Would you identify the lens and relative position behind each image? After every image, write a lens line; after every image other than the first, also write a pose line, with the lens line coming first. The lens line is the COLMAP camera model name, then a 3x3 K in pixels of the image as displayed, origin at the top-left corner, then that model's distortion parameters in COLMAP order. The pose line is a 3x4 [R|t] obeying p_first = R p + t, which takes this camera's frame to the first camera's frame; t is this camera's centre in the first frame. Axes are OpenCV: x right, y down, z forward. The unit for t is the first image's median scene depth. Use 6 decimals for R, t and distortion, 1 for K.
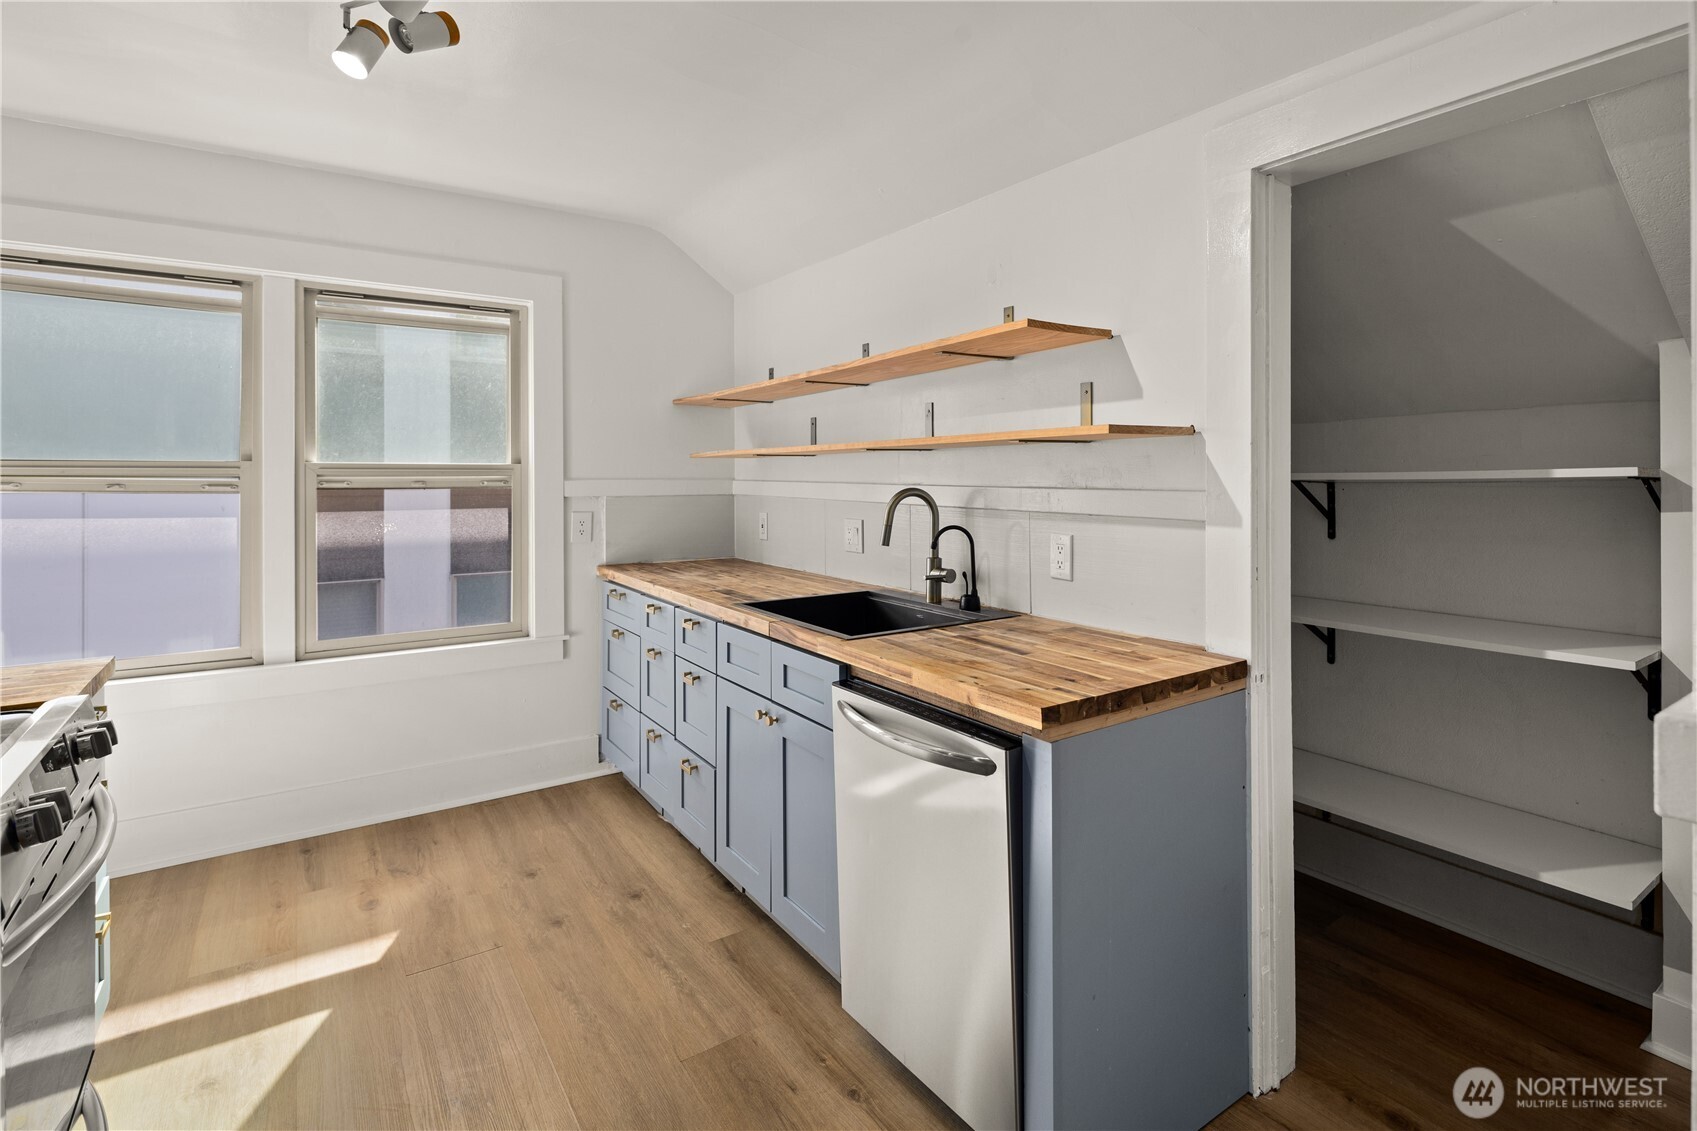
lens RADIAL K [[823.2, 0, 847.2], [0, 823.2, 454.4], [0, 0, 1]] dist [0.000316, -0.000324]
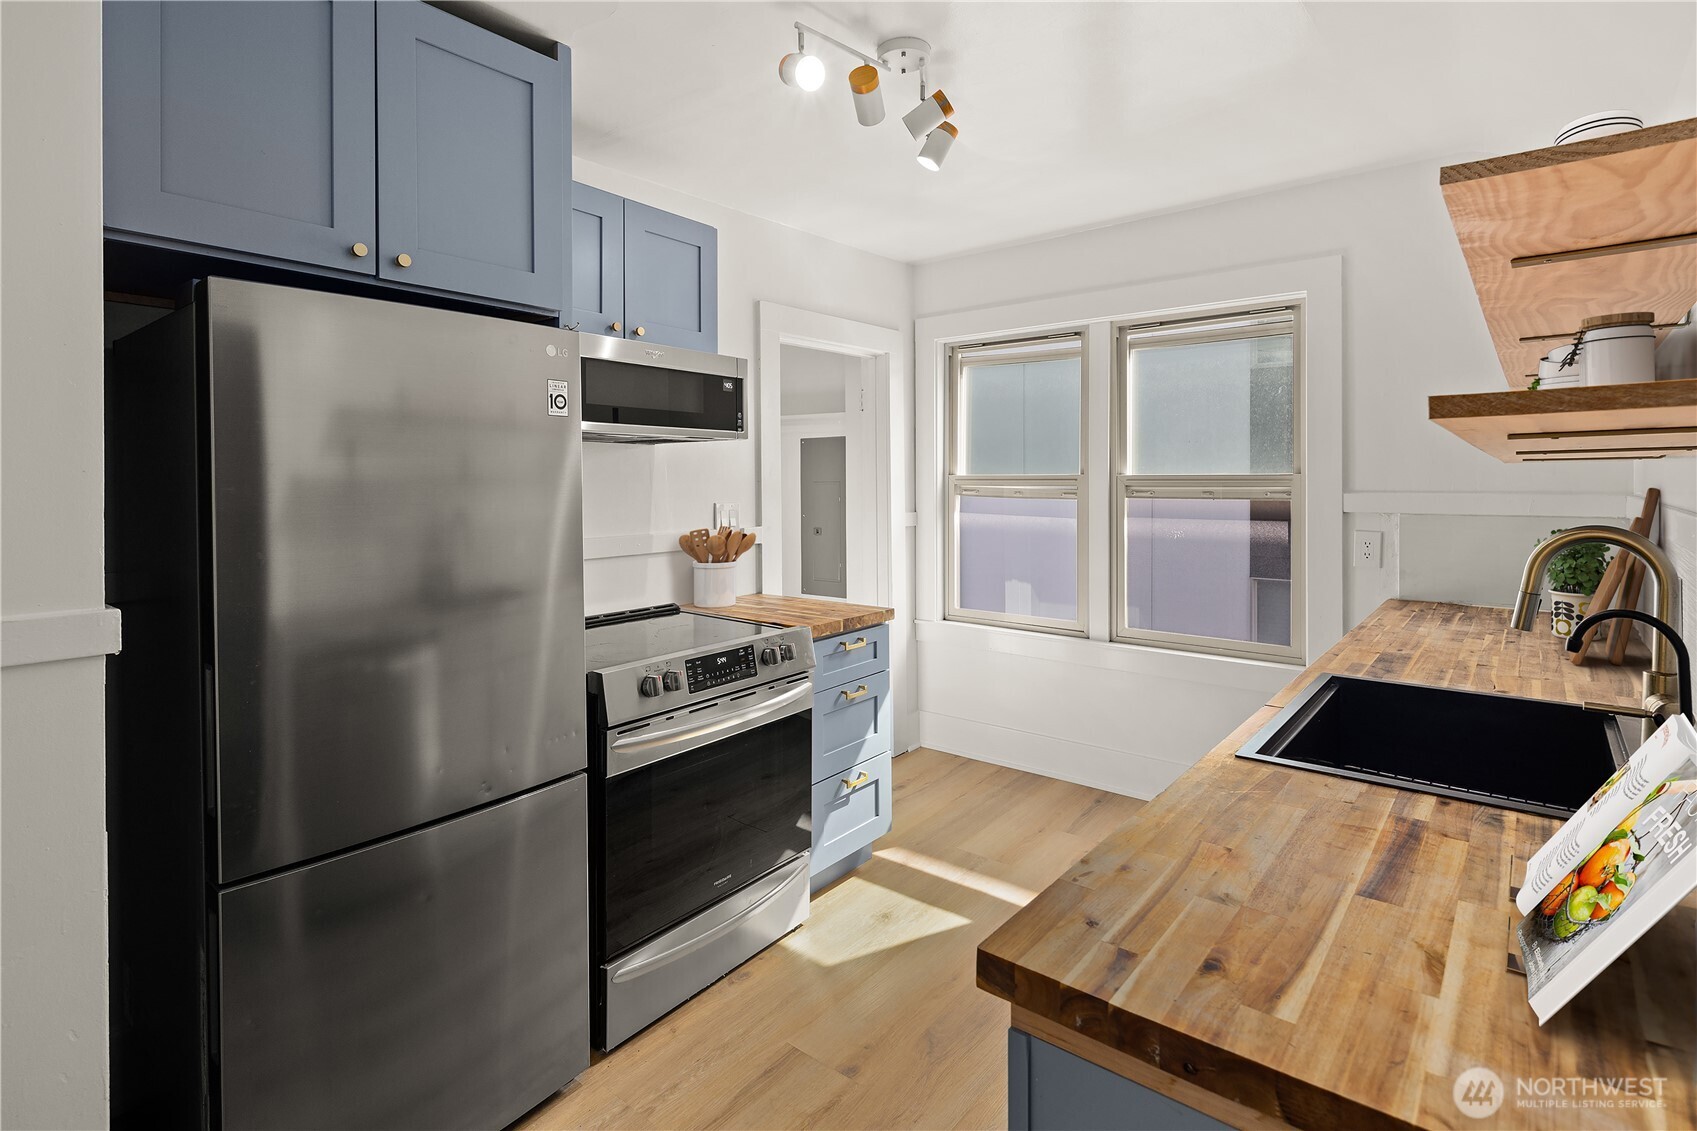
lens RADIAL K [[805.1, 0, 929.7], [0, 805.1, 475.8], [0, 0, 1]] dist [0.002424, -0.000045]
pose [[0.337433, -0.003578, -0.941343, 0.328736], [0.034776, 0.999358, 0.008668, -0.009040], [0.940707, -0.035661, 0.337340, 0.351514]]
